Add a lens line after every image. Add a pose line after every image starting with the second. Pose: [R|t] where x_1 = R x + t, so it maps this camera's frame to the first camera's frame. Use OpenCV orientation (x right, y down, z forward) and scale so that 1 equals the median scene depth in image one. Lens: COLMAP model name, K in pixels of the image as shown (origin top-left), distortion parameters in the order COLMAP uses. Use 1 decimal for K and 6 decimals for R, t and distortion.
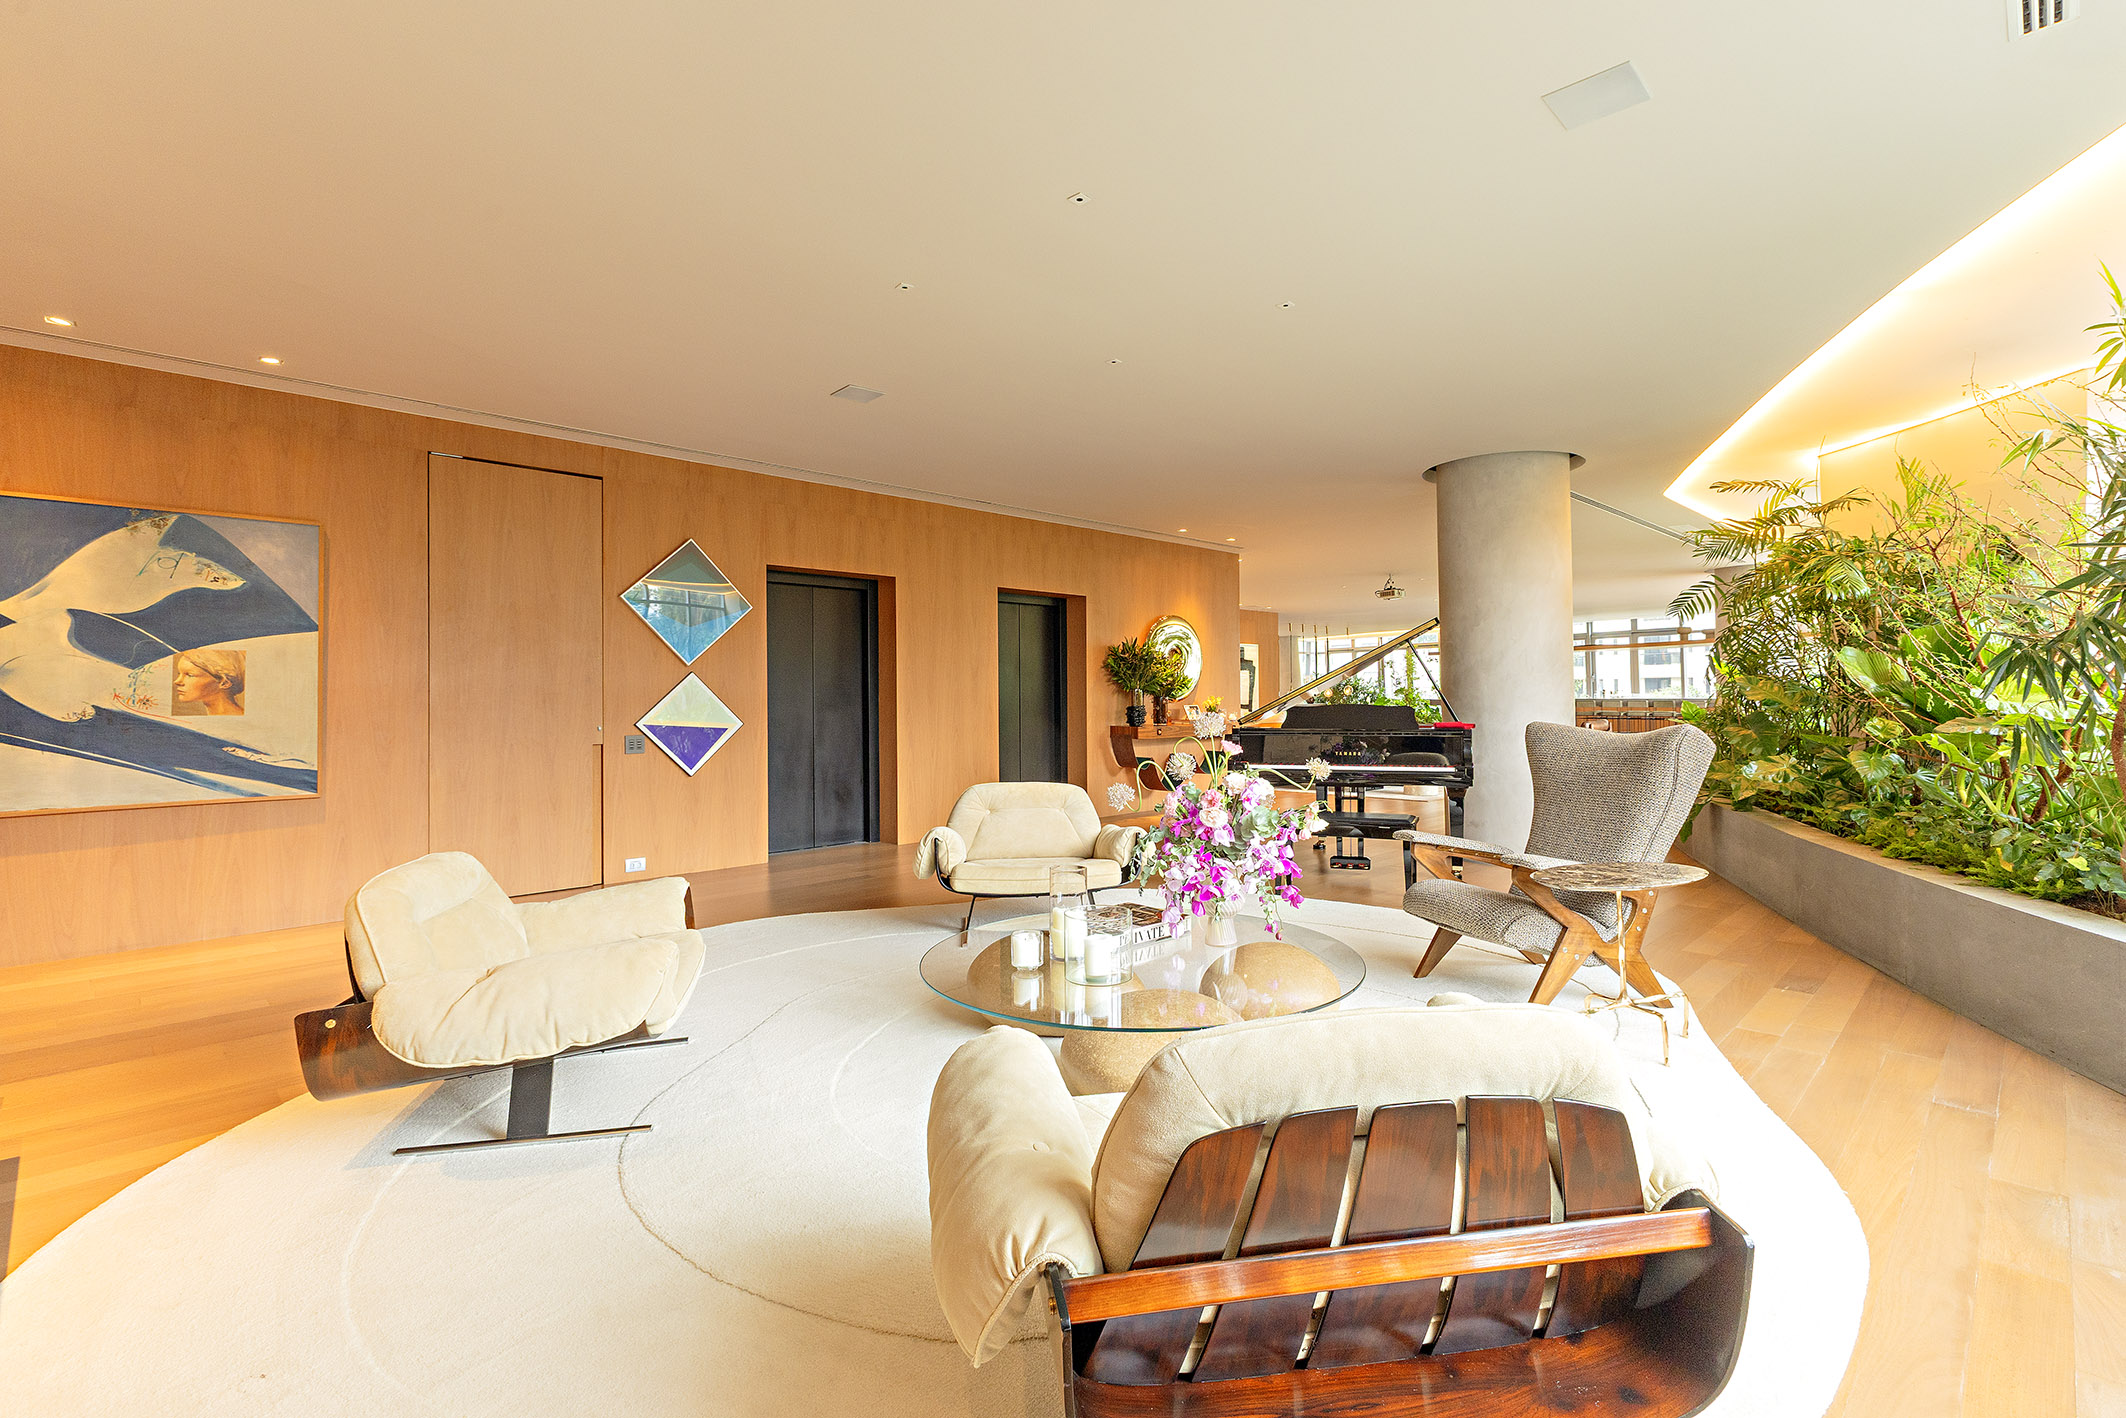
lens RADIAL K [[930.0, 0, 1050.6], [0, 930.0, 707.0], [0, 0, 1]] dist [0.005649, -0.001963]
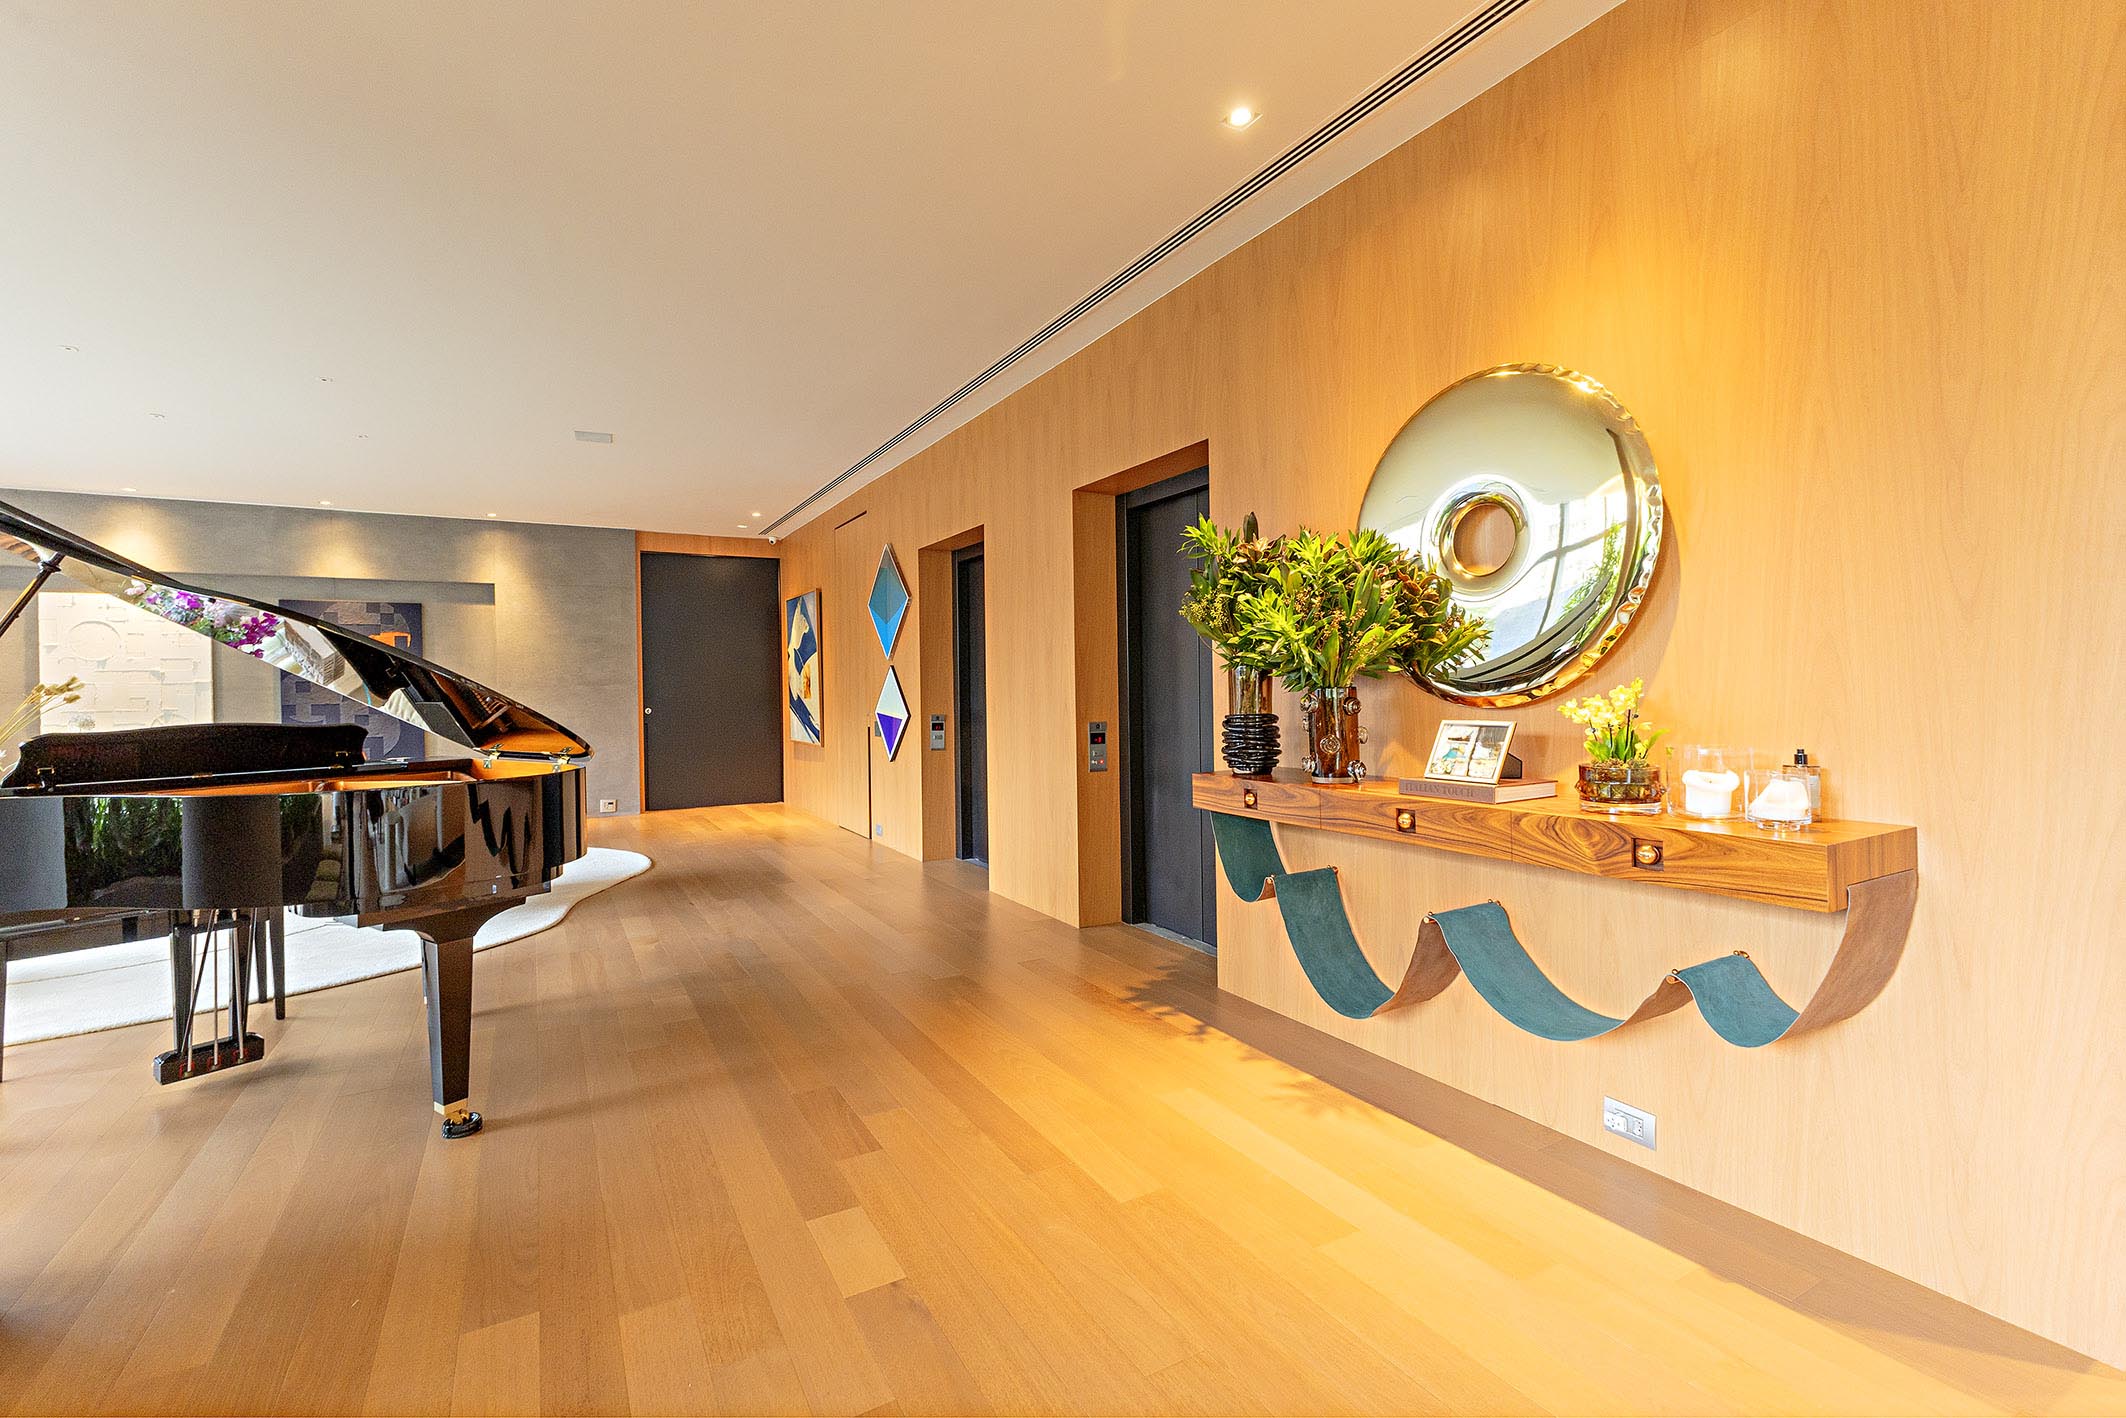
lens RADIAL K [[930.0, 0, 1057.4], [0, 930.0, 698.3], [0, 0, 1]] dist [0.005649, -0.001963]
pose [[-0.221246, 0.026580, -0.974856, 0.901685], [0.011337, 0.999631, 0.024682, -0.034925], [0.975152, -0.005591, -0.221466, 2.054366]]
